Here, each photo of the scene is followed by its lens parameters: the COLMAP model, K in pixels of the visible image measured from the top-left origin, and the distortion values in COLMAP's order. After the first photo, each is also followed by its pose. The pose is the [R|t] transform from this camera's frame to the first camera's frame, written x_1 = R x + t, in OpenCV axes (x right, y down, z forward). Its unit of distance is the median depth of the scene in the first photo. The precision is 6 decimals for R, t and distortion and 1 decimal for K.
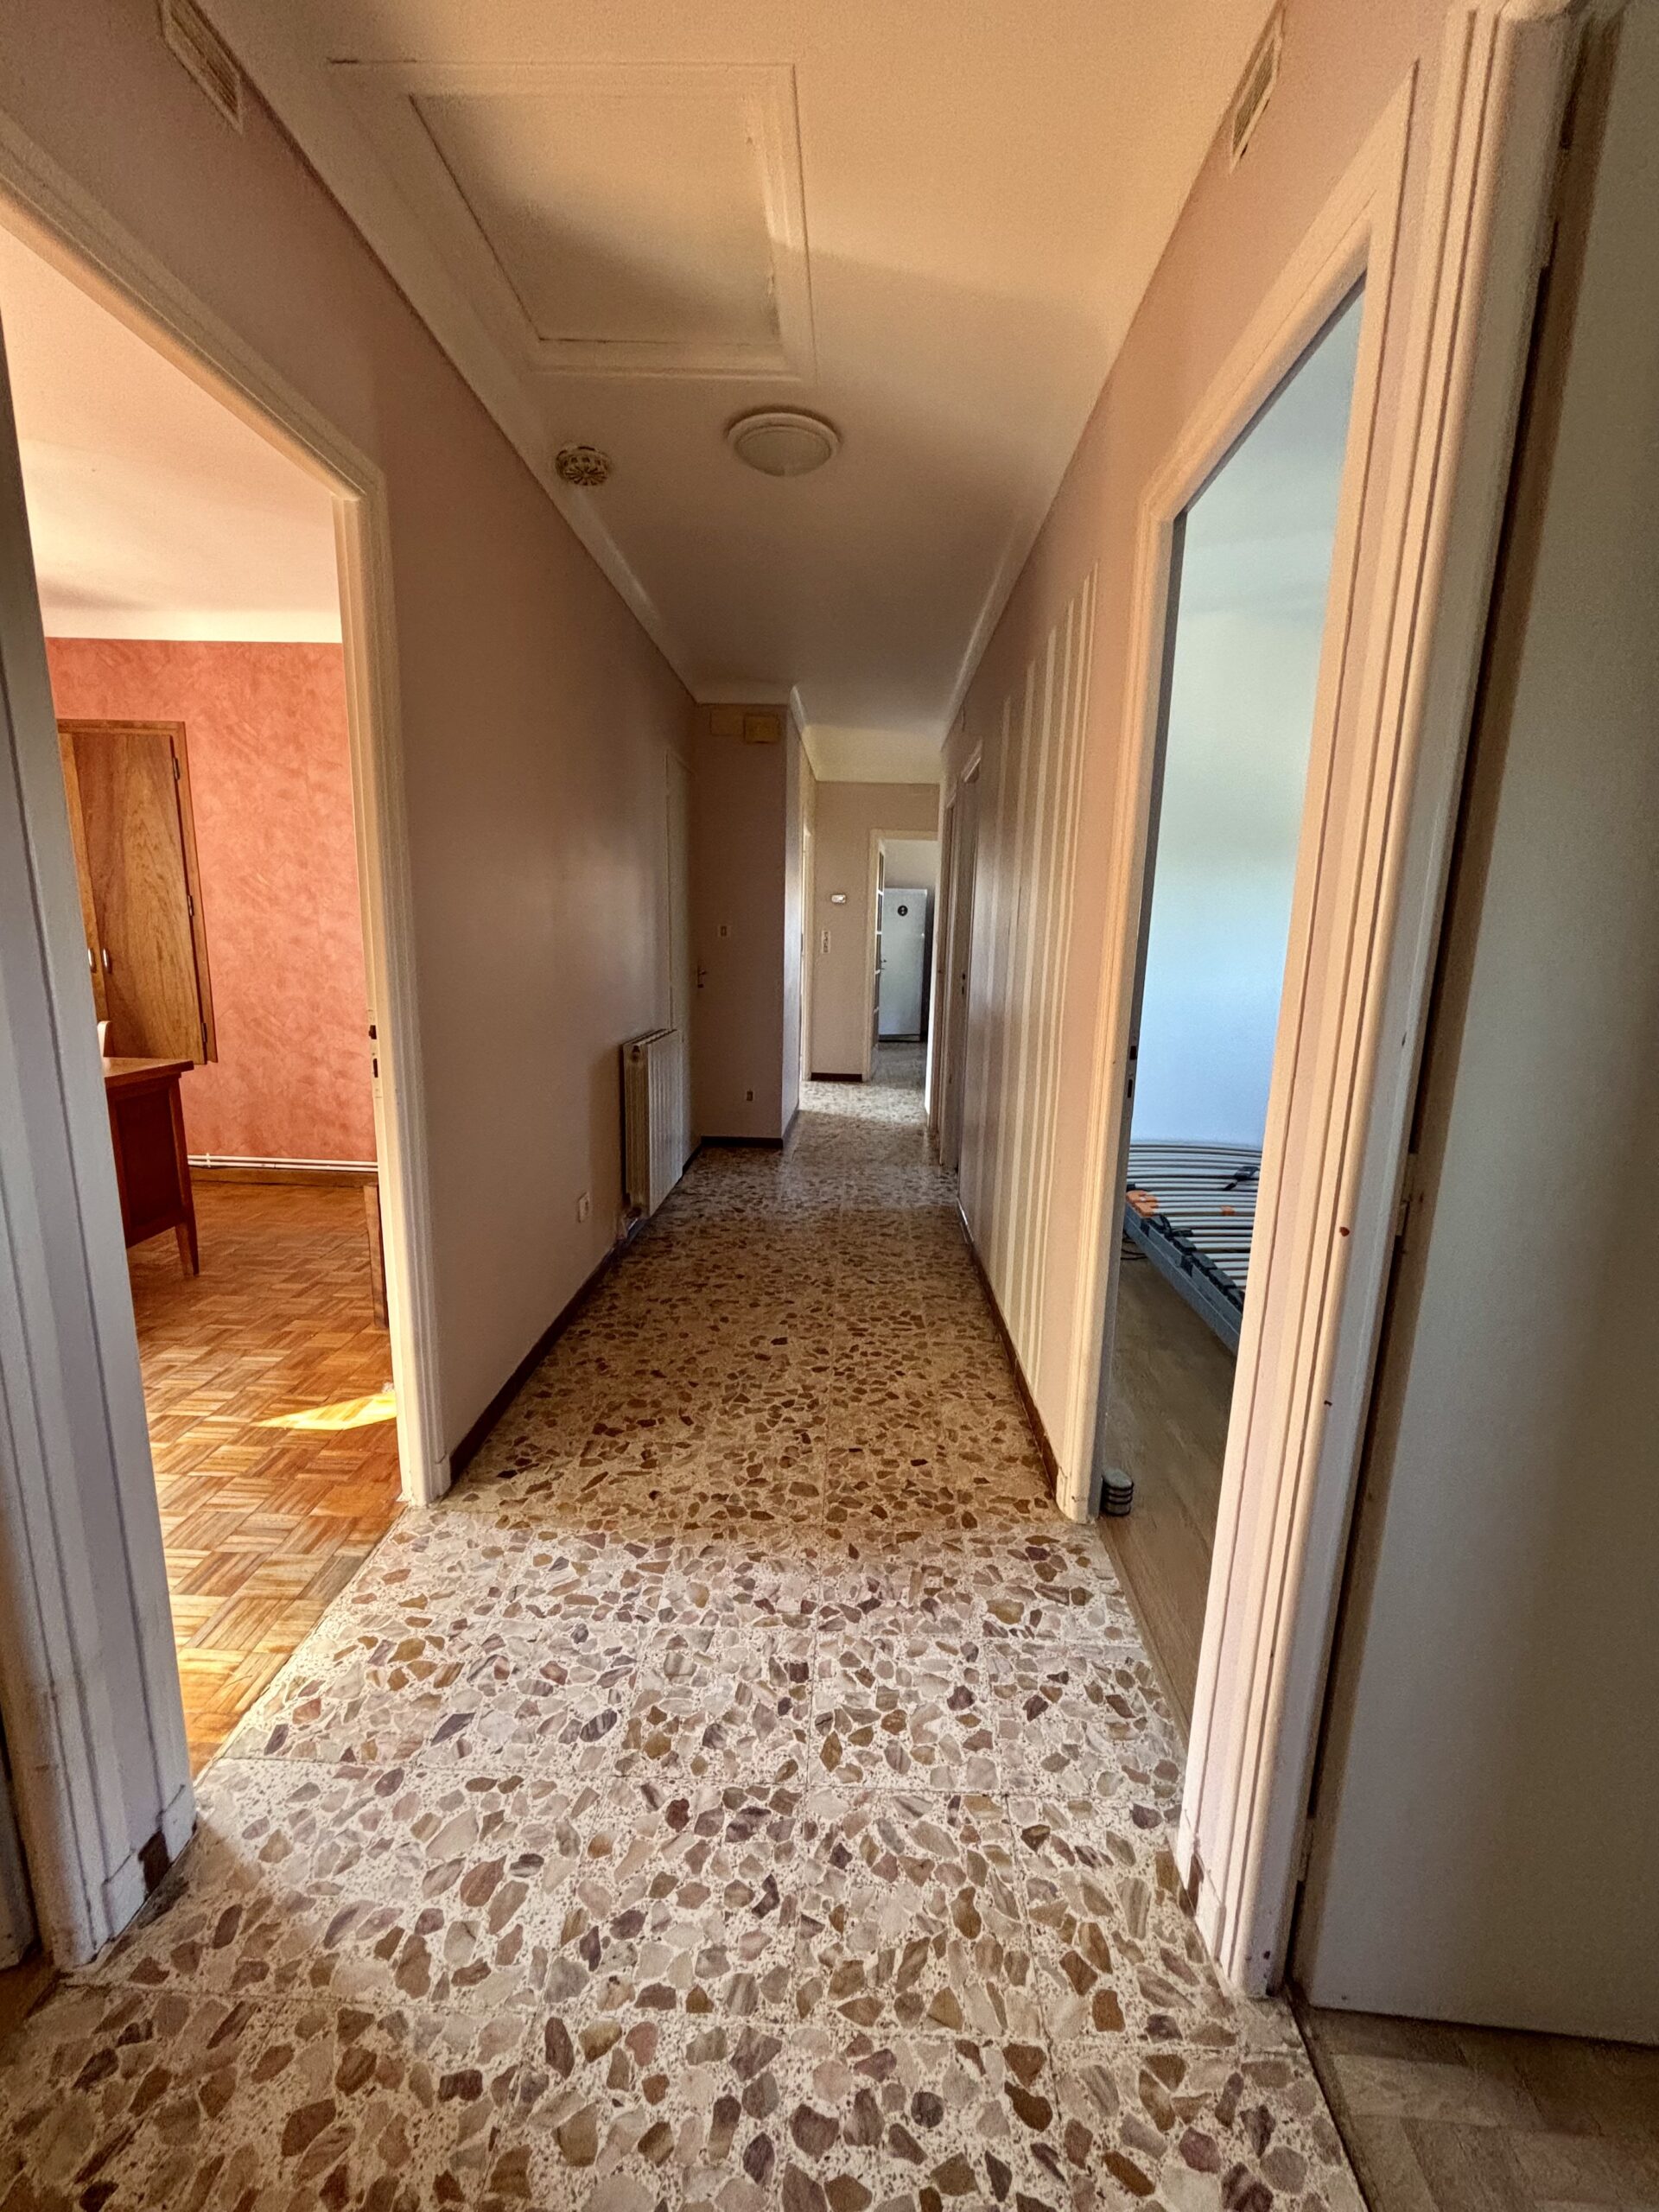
lens RADIAL K [[895.1, 0, 815.8], [0, 895.1, 1102.1], [0, 0, 1]] dist [0.006858, 0.000337]
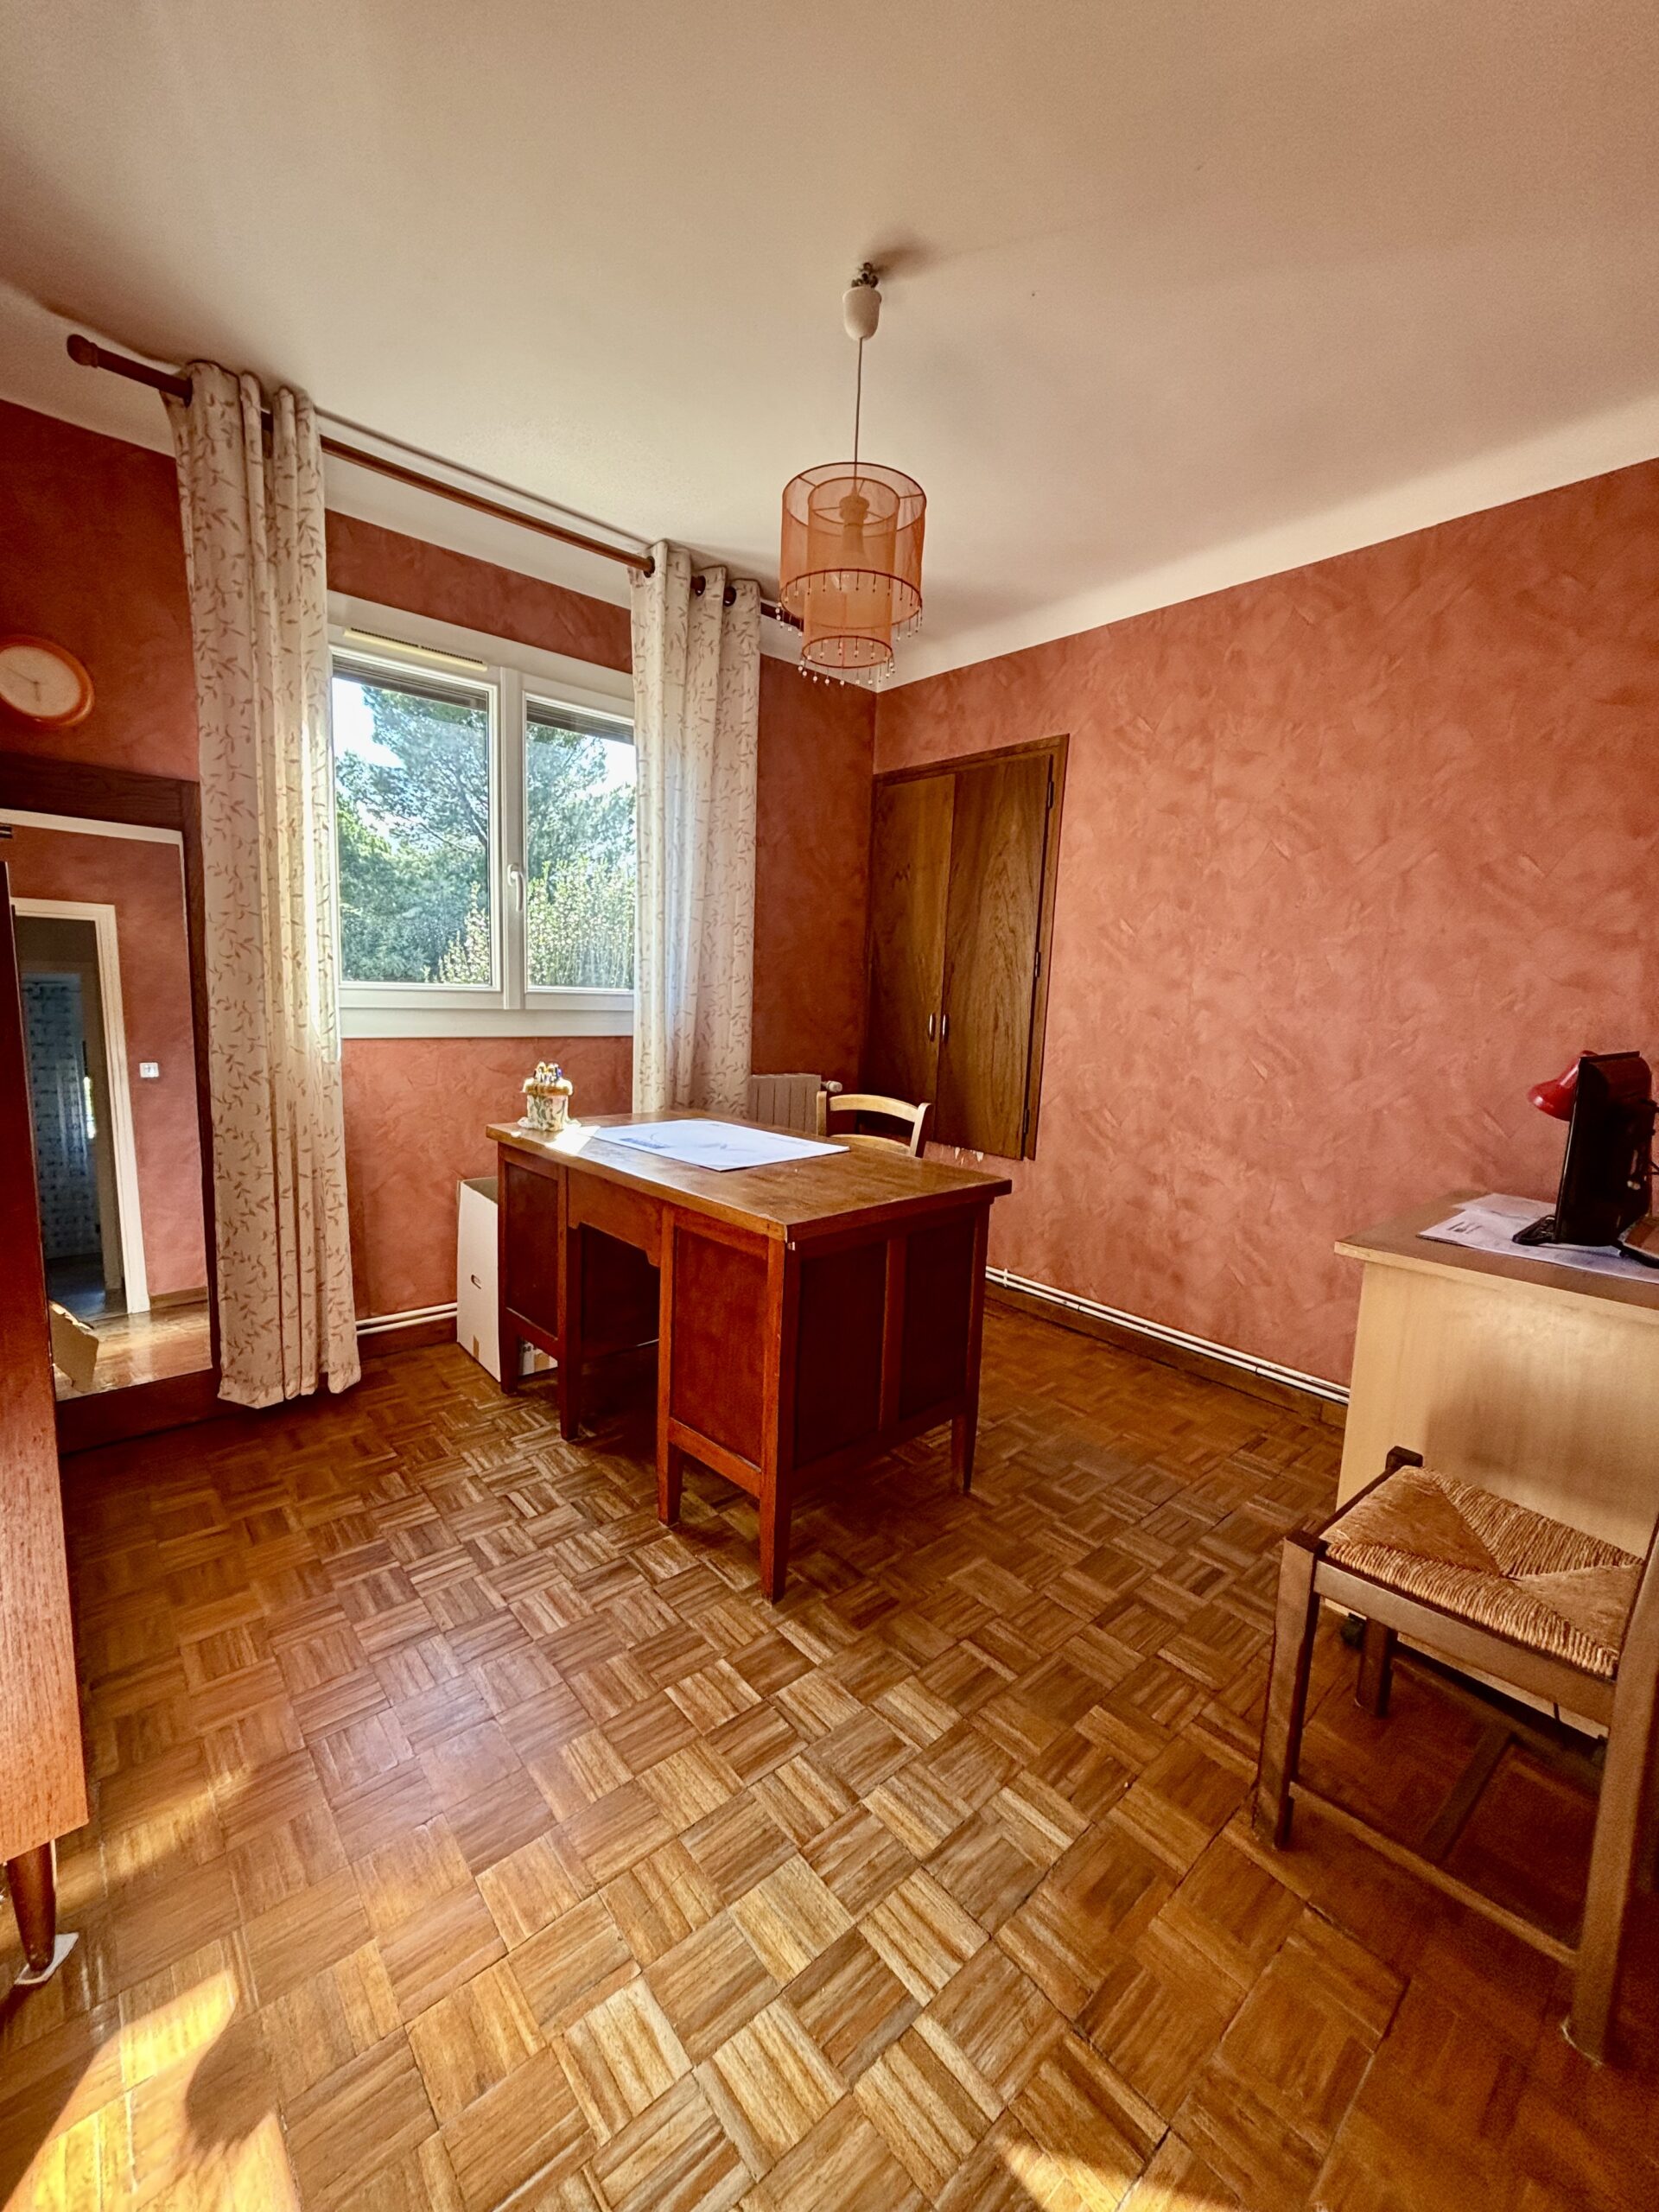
lens RADIAL K [[895.1, 0, 823.1], [0, 895.1, 1105.6], [0, 0, 1]] dist [0.006858, 0.000337]
pose [[0.683881, 0.100609, -0.722624, -0.244591], [-0.159400, 0.987123, -0.013419, -0.054938], [0.711968, 0.124363, 0.691111, 0.337889]]
